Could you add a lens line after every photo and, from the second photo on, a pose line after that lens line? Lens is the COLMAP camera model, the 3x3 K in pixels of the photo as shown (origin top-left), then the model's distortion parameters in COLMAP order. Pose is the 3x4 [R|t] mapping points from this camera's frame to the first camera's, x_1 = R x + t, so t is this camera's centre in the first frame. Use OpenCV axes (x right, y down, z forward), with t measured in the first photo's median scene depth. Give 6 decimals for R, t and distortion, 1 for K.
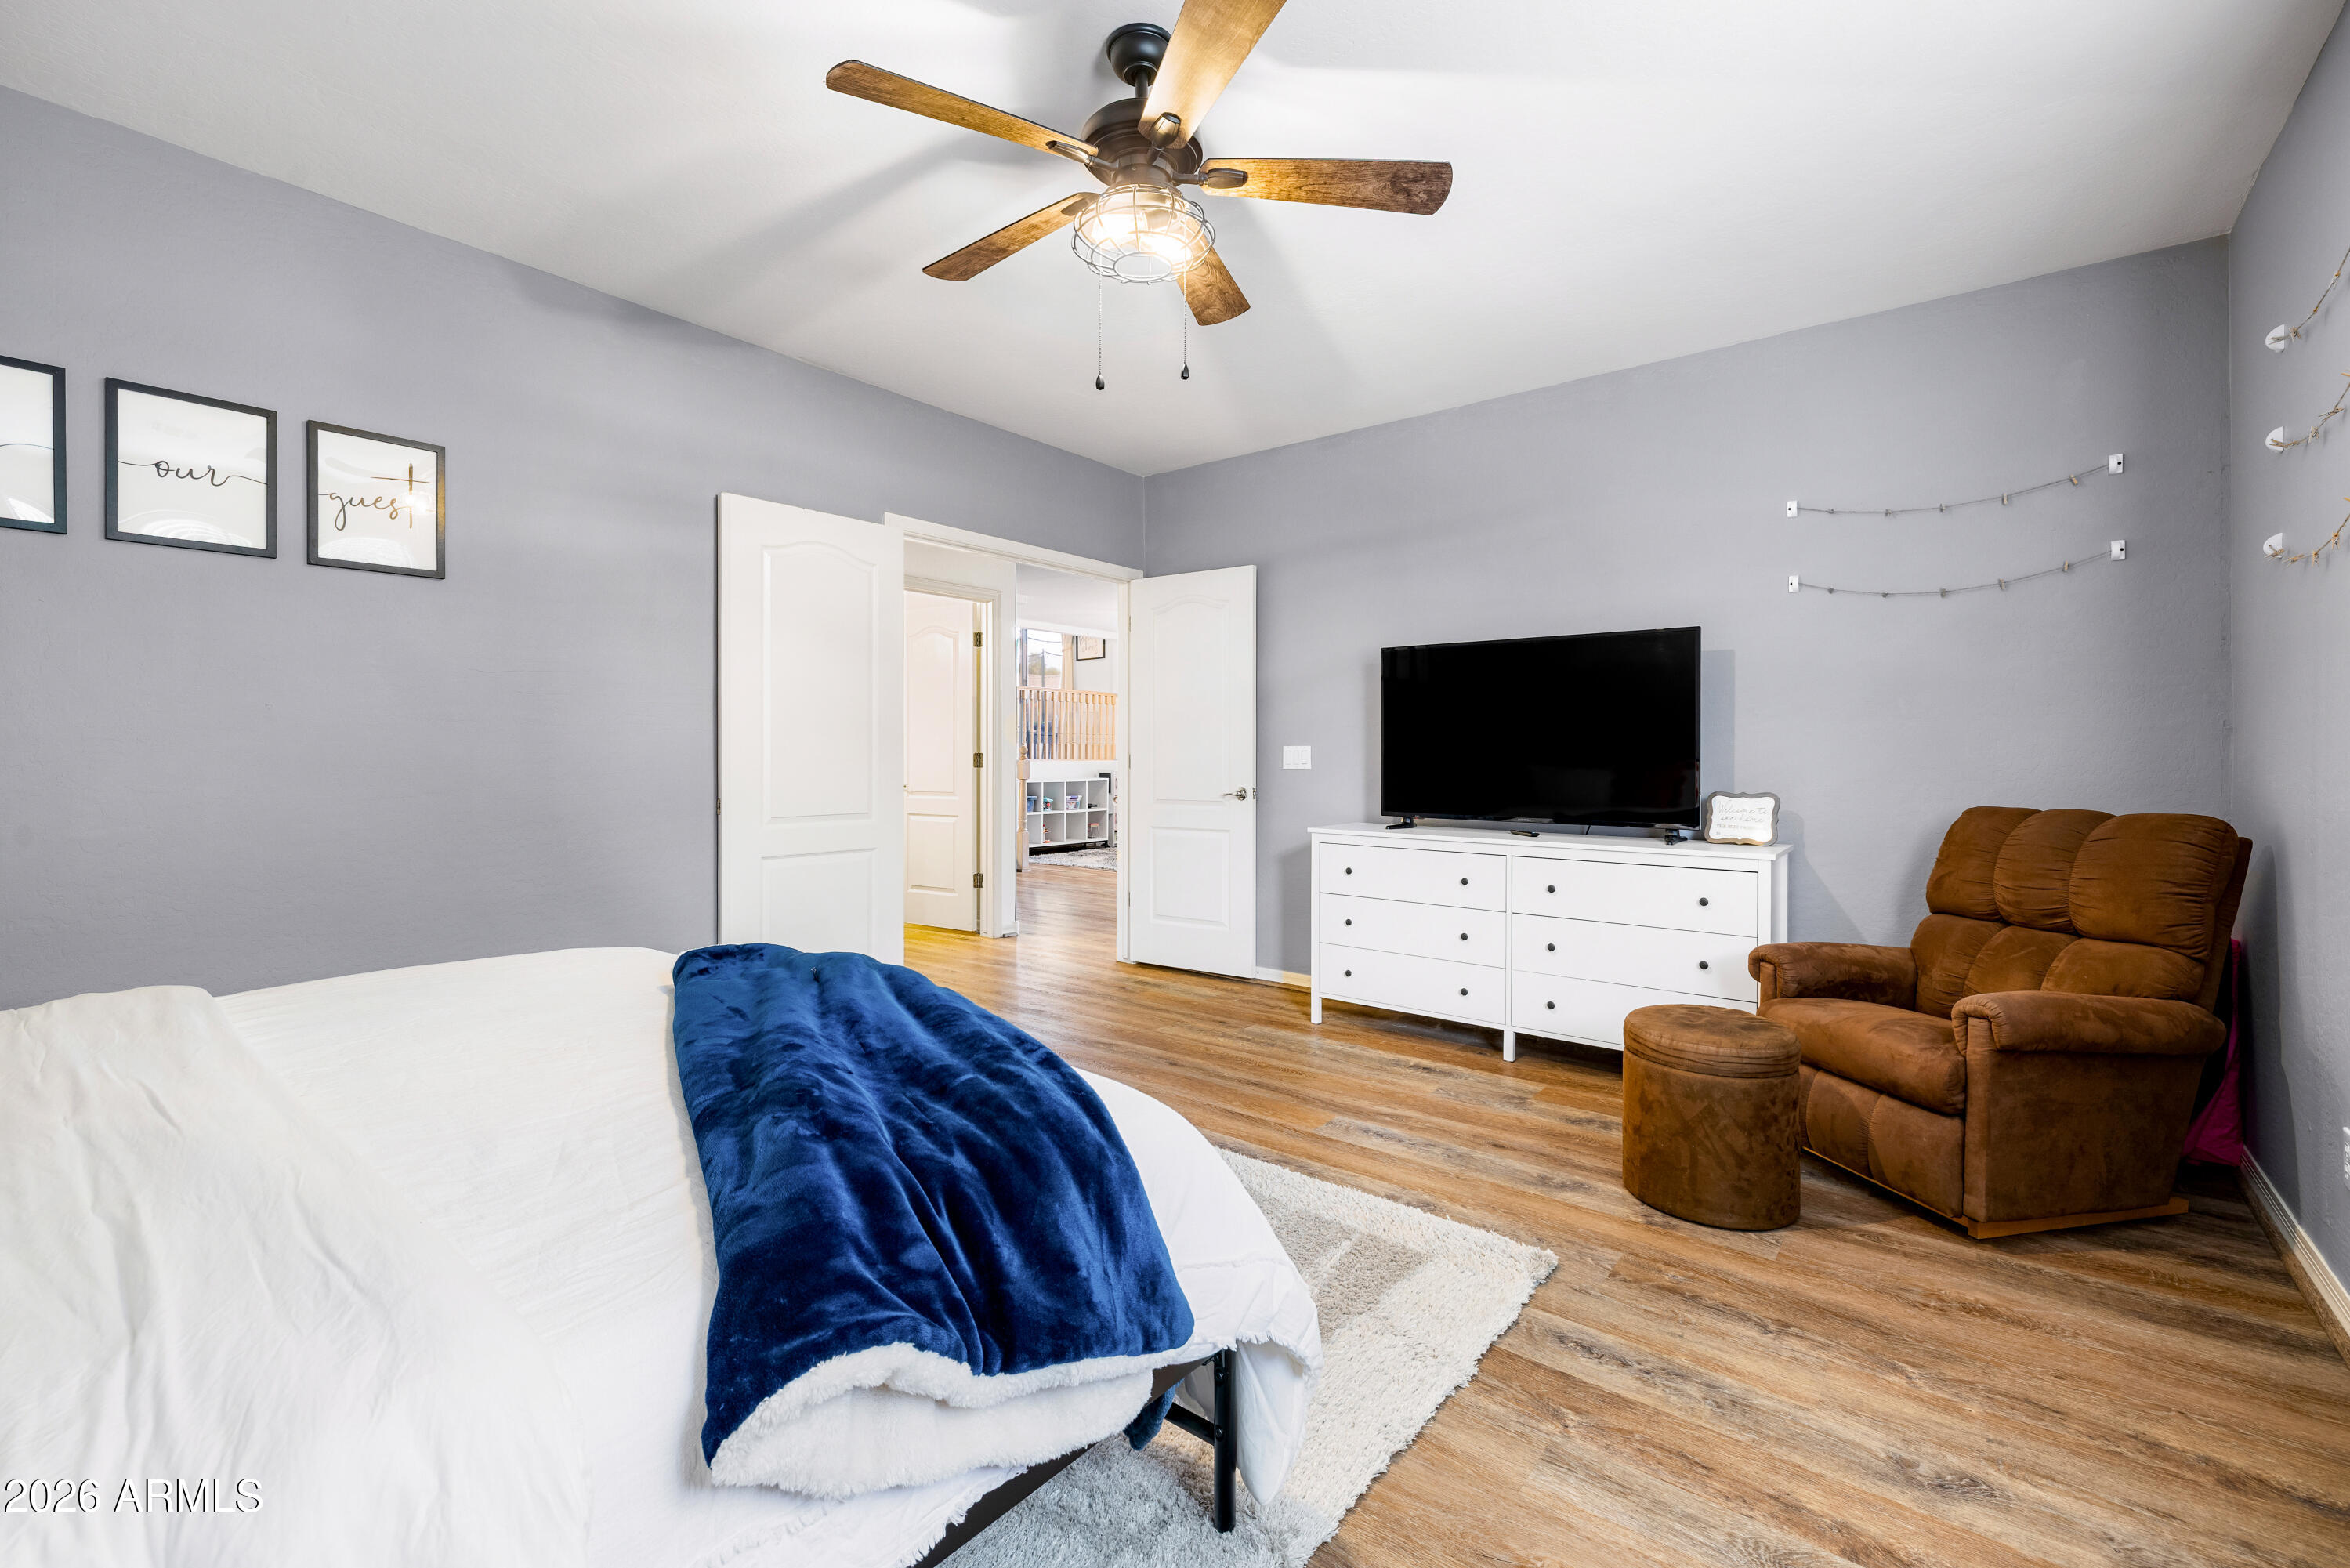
lens RADIAL K [[1017.1, 0, 1158.4], [0, 1017.1, 760.6], [0, 0, 1]] dist [0.001828, 0.000118]
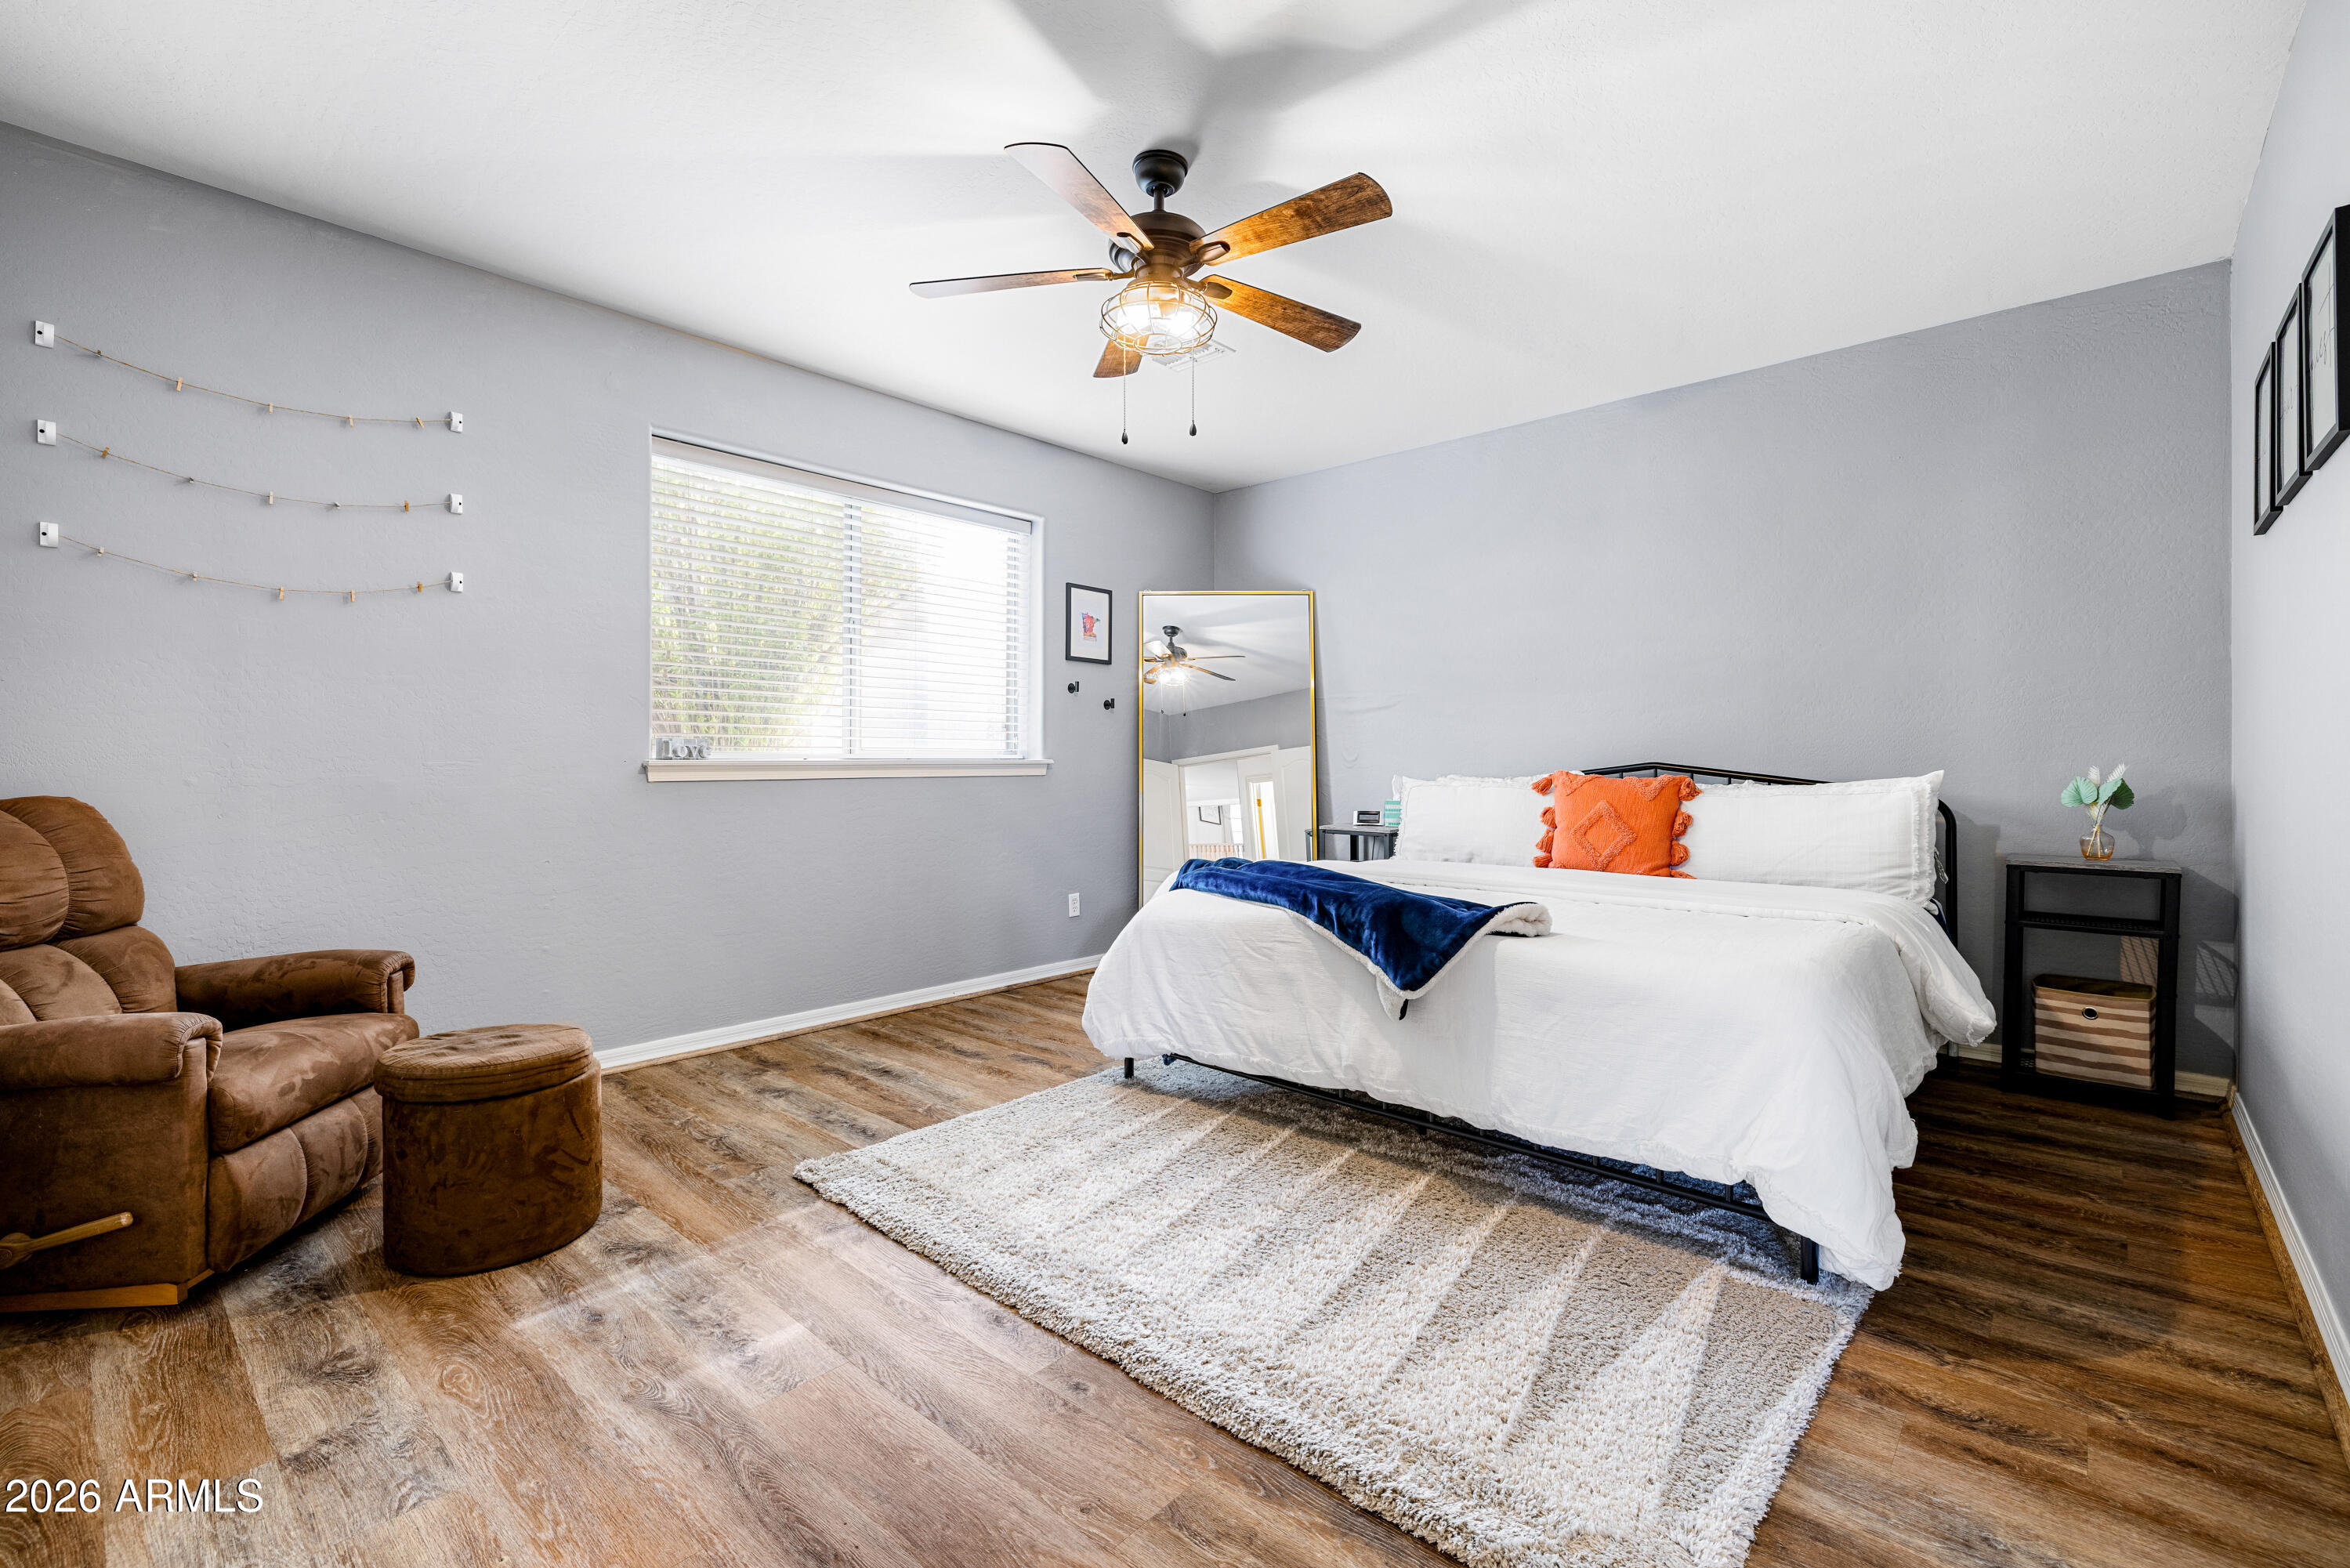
lens RADIAL K [[1017.1, 0, 1158.4], [0, 1017.1, 760.6], [0, 0, 1]] dist [0.001828, 0.000118]
pose [[-0.998532, 0.001145, 0.054147, -0.090418], [0.001137, 0.999999, -0.000179, 0.032969], [-0.054147, -0.000117, -0.998533, 2.385603]]
